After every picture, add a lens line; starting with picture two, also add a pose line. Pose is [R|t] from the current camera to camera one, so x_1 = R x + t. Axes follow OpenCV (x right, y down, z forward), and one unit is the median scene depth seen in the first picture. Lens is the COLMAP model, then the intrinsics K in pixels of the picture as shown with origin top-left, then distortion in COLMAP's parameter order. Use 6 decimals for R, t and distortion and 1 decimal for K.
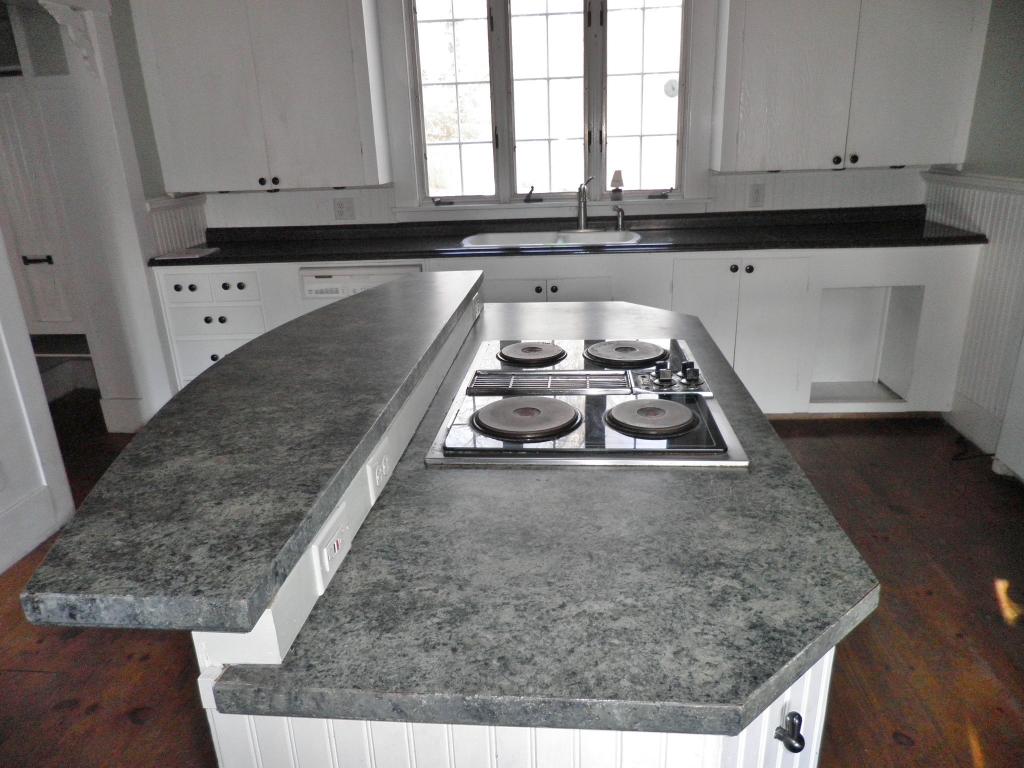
lens RADIAL K [[749.4, 0, 512.0], [0, 749.4, 384.0], [0, 0, 1]] dist [-0.004250, -0.001885]
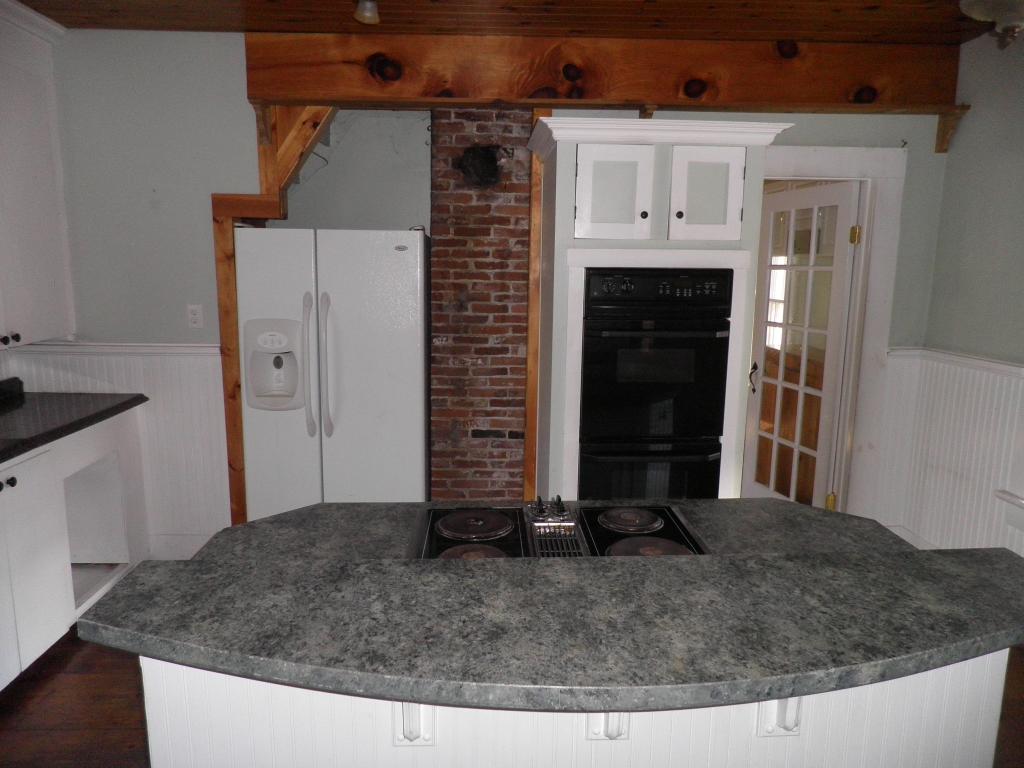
lens RADIAL K [[749.4, 0, 512.0], [0, 749.4, 384.0], [0, 0, 1]] dist [-0.004250, -0.001885]
pose [[-0.148153, -0.130418, 0.980327, -0.973711], [0.338720, 0.924621, 0.174197, -0.455121], [-0.929150, 0.357864, -0.092810, 1.263091]]
